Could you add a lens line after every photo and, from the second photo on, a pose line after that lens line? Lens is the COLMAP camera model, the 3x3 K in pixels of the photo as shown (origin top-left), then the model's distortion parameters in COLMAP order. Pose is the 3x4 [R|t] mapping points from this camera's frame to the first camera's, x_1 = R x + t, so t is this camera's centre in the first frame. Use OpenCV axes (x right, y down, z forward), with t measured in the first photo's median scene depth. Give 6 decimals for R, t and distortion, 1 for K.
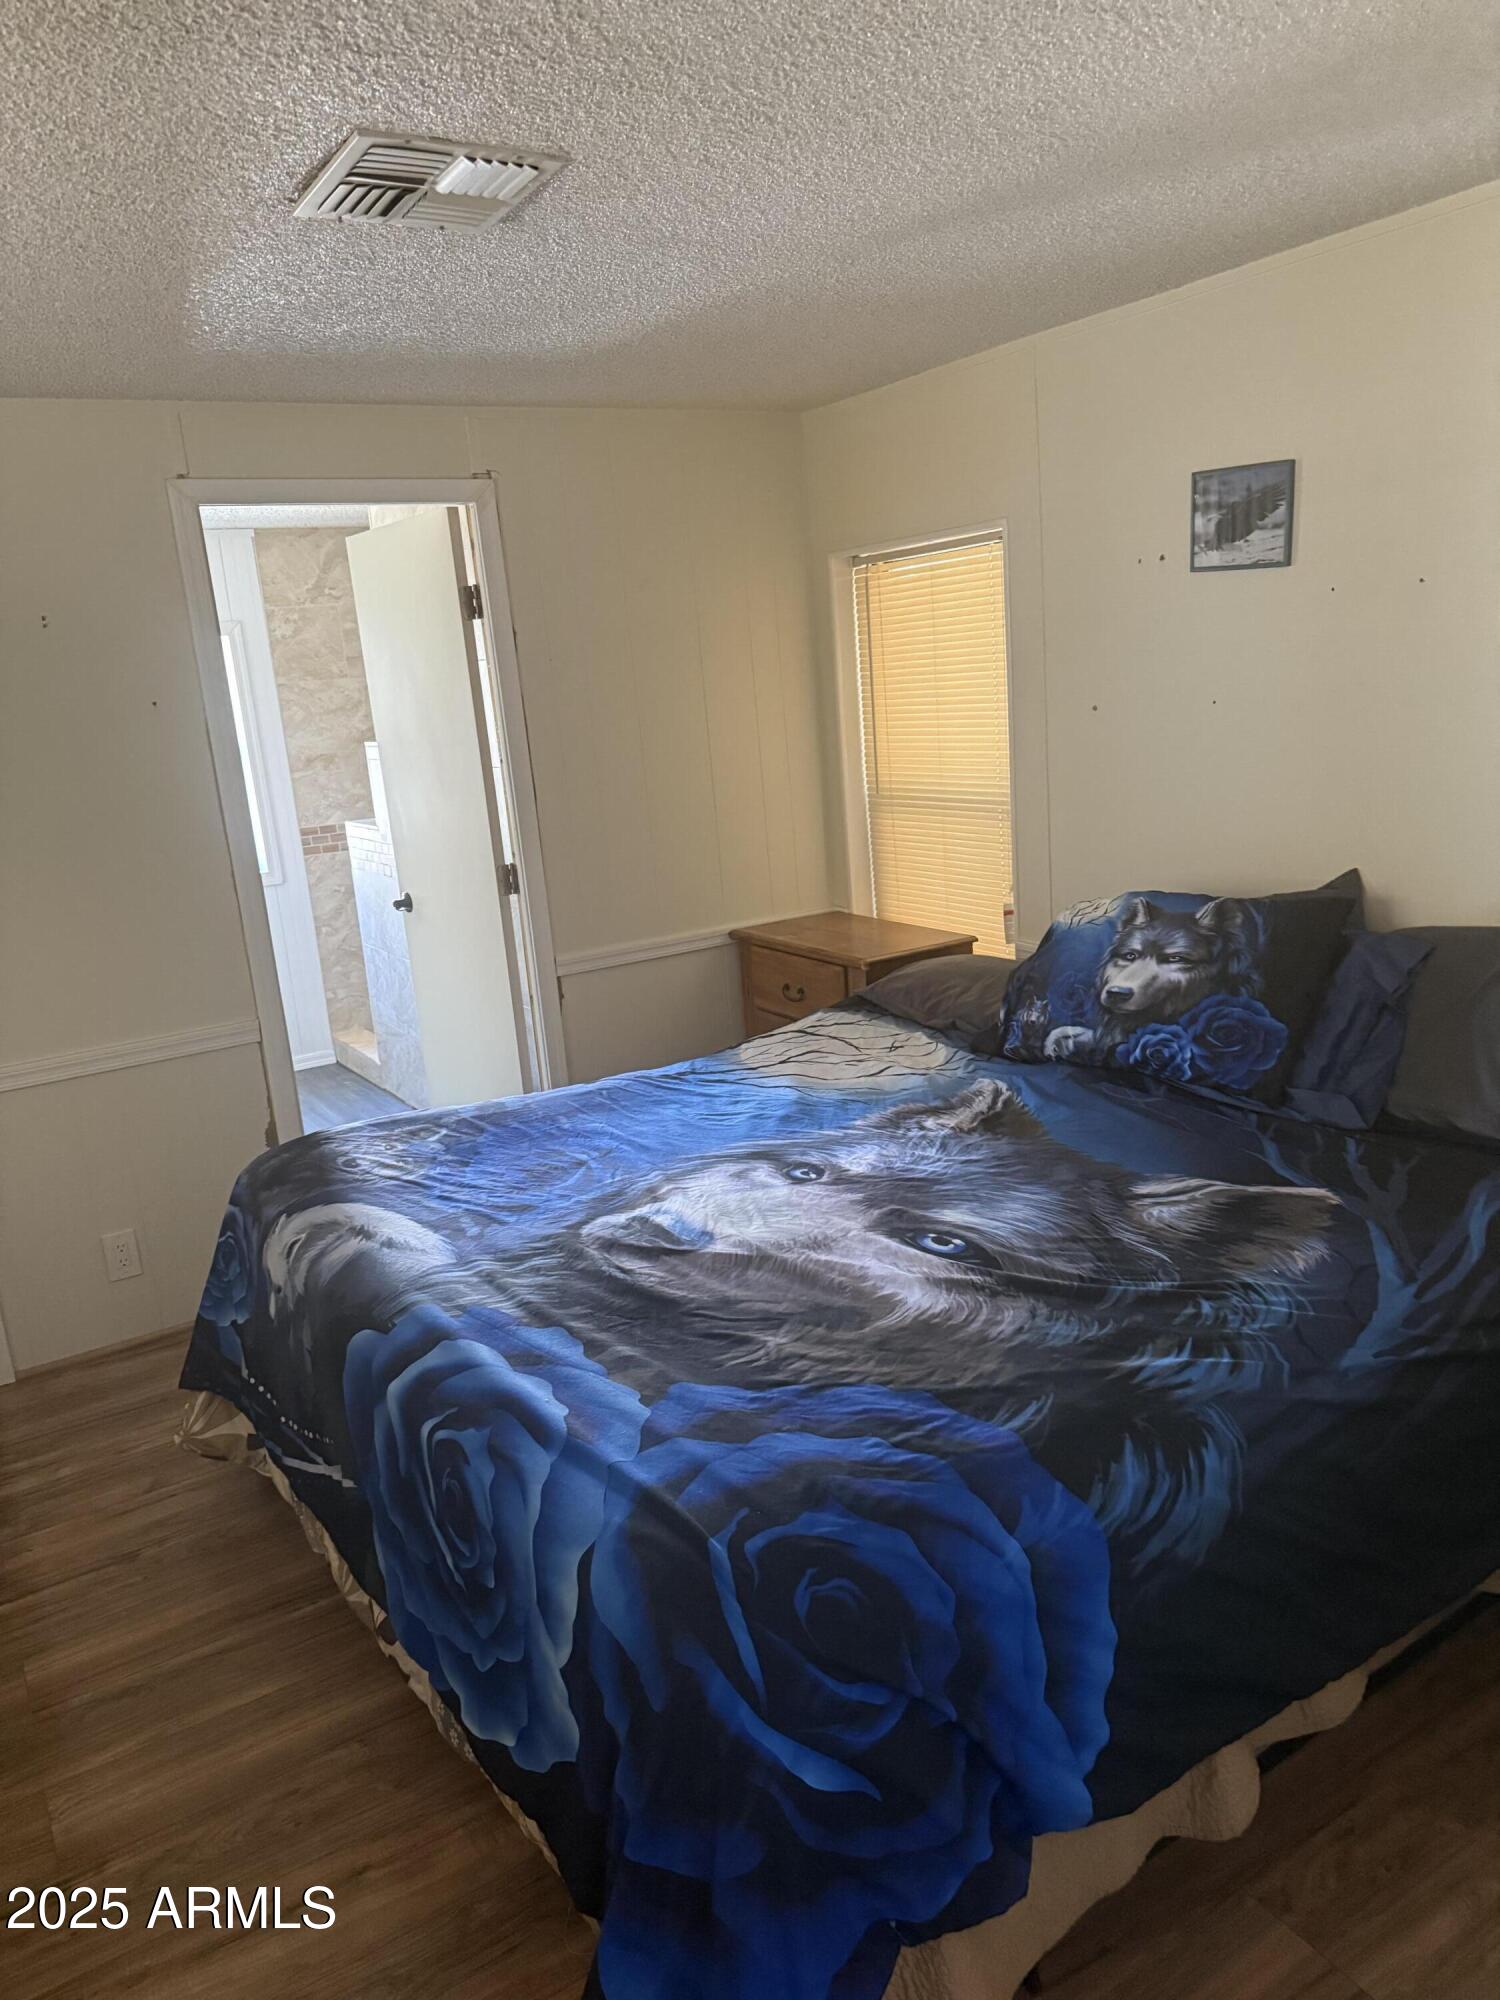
lens RADIAL K [[1397.1, 0, 711.4], [0, 1397.1, 1013.4], [0, 0, 1]] dist [0.049529, -0.049370]
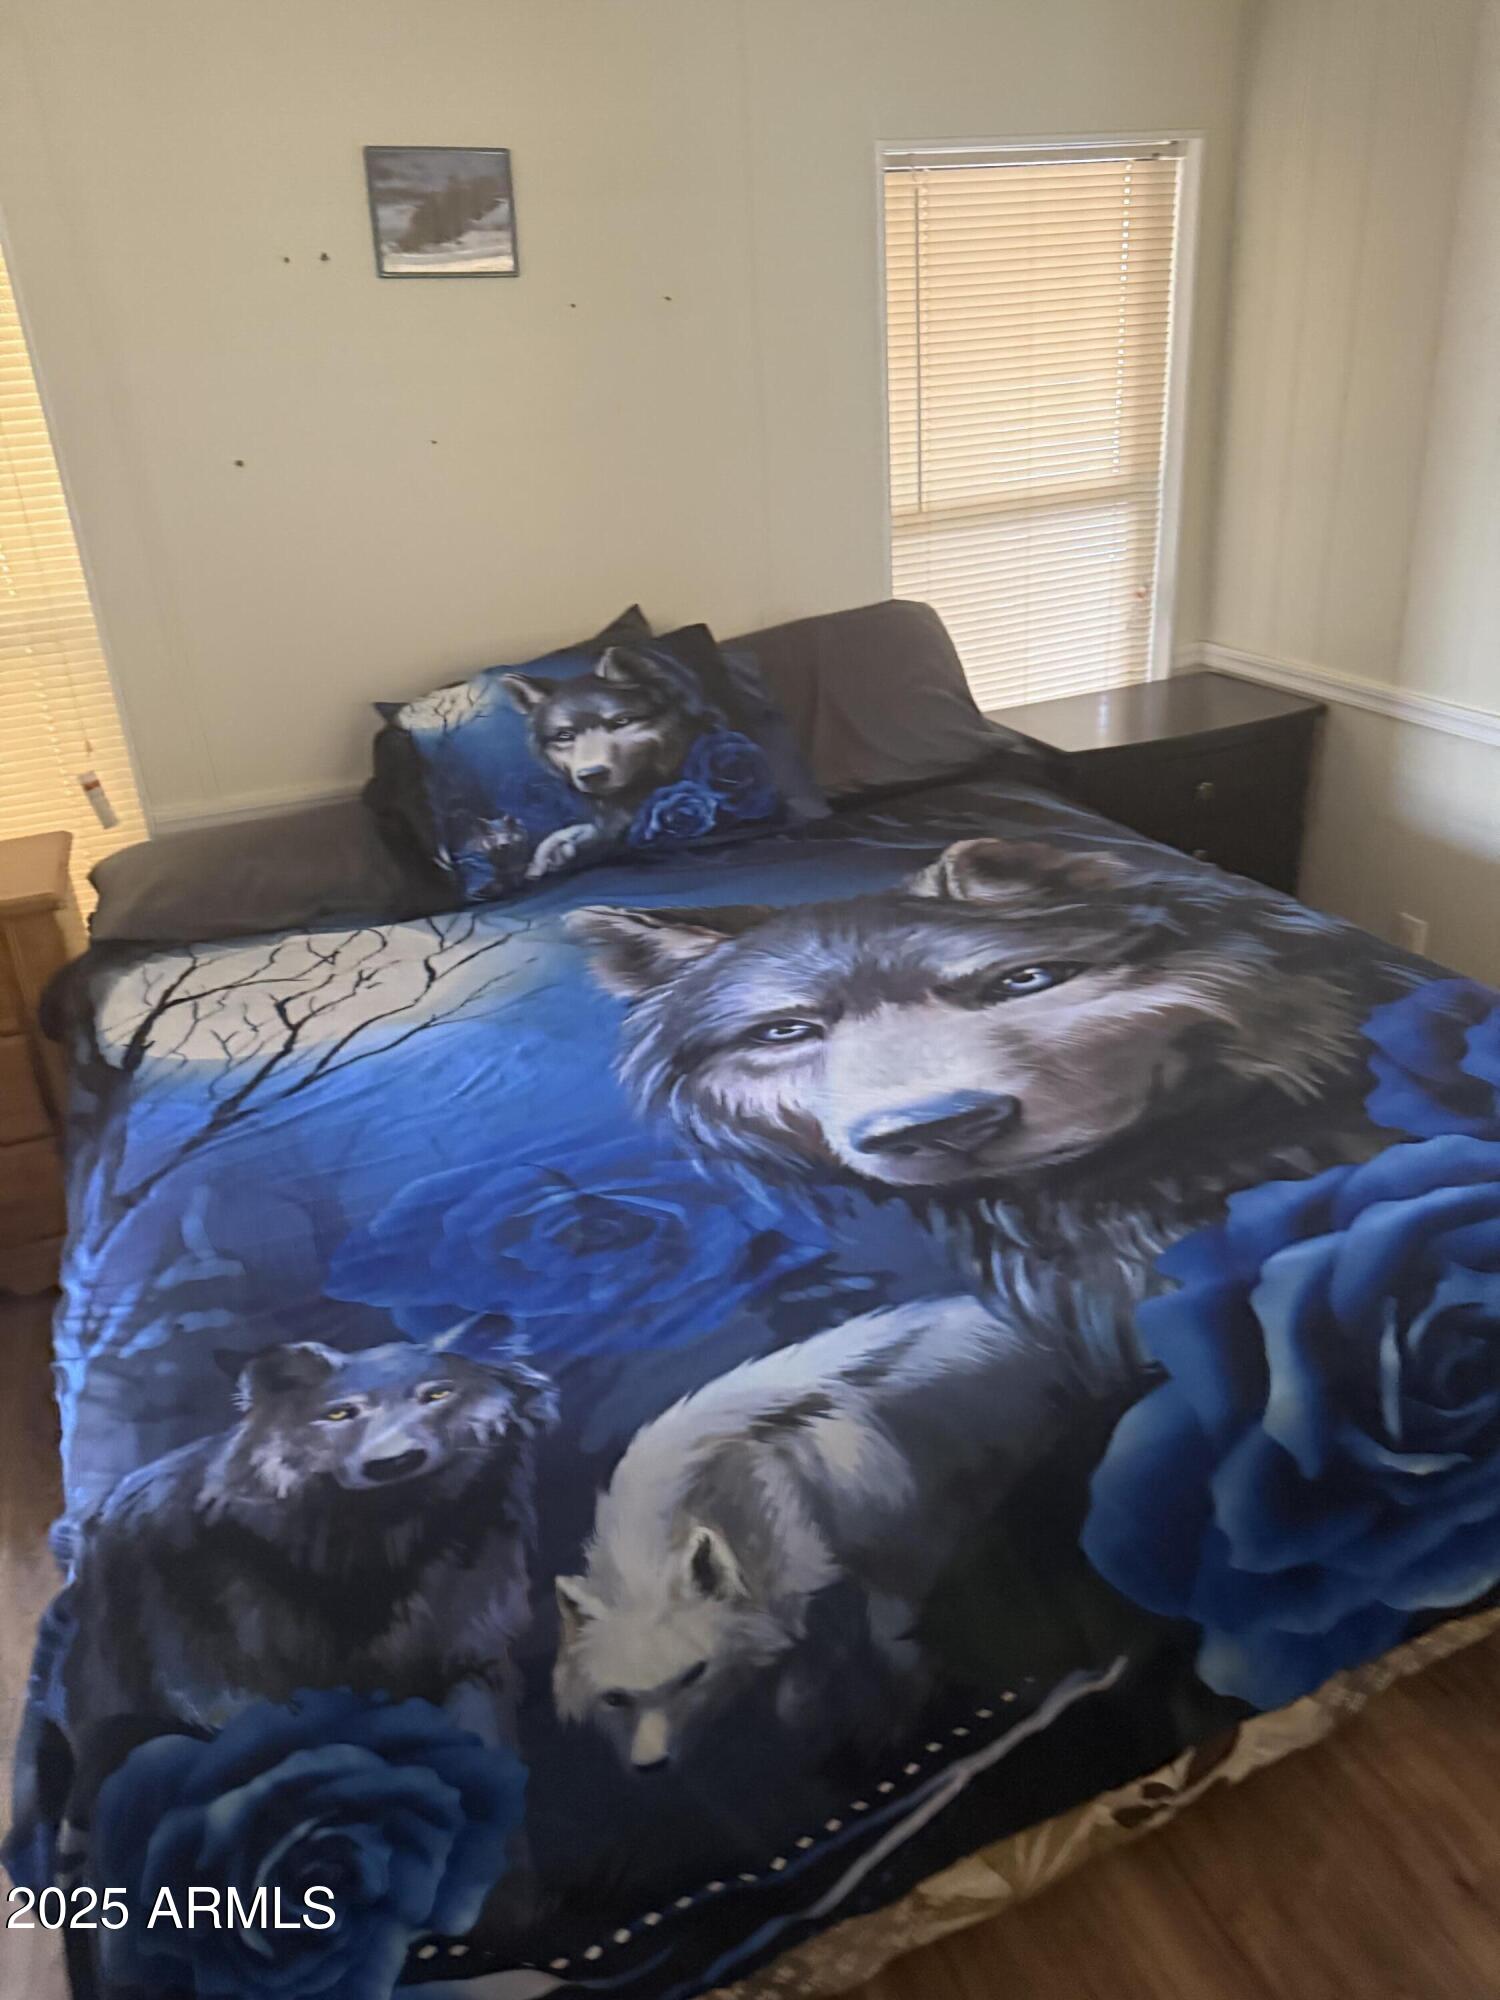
lens RADIAL K [[1421.6, 0, 750.0], [0, 1421.6, 1000.0], [0, 0, 1]] dist [0.097028, -0.112869]
pose [[0.179781, -0.361712, 0.914791, -0.603959], [0.292019, 0.907647, 0.301498, -0.135628], [-0.939363, 0.212933, 0.268805, 0.728179]]
